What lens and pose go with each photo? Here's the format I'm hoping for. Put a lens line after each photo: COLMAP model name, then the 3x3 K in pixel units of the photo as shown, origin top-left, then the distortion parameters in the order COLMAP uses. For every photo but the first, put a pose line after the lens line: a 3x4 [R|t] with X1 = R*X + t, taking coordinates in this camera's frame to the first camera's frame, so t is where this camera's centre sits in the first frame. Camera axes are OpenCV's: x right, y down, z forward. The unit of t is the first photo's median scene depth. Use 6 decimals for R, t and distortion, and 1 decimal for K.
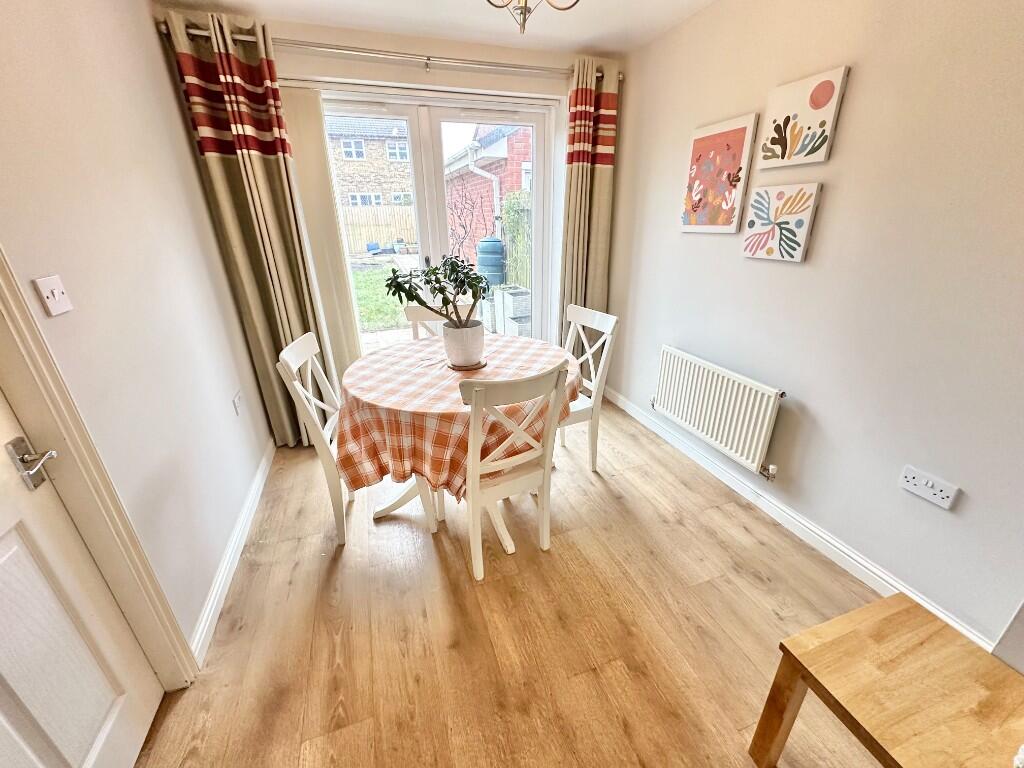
lens RADIAL K [[407.6, 0, 513.0], [0, 407.6, 382.7], [0, 0, 1]] dist [-0.002764, 0.000227]
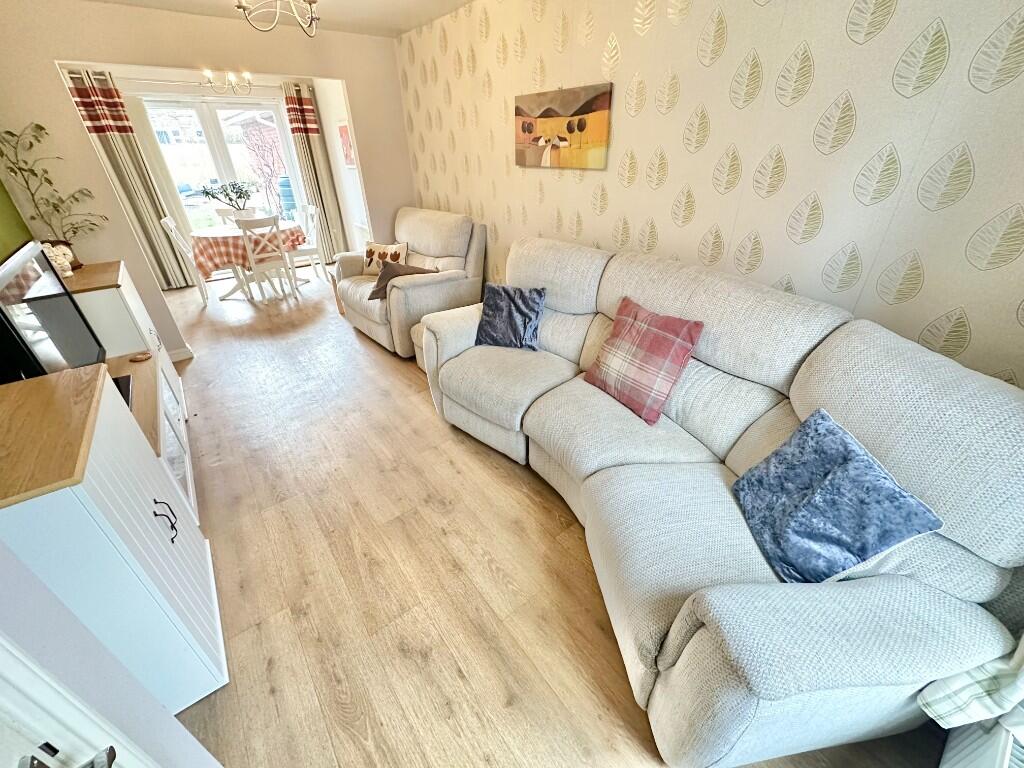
lens RADIAL K [[407.6, 0, 513.0], [0, 407.6, 382.7], [0, 0, 1]] dist [-0.002764, 0.000227]
pose [[0.948231, -0.161239, 0.273605, 0.552866], [0.124254, 0.981209, 0.147613, 0.674990], [-0.292265, -0.105974, 0.950448, -1.802739]]
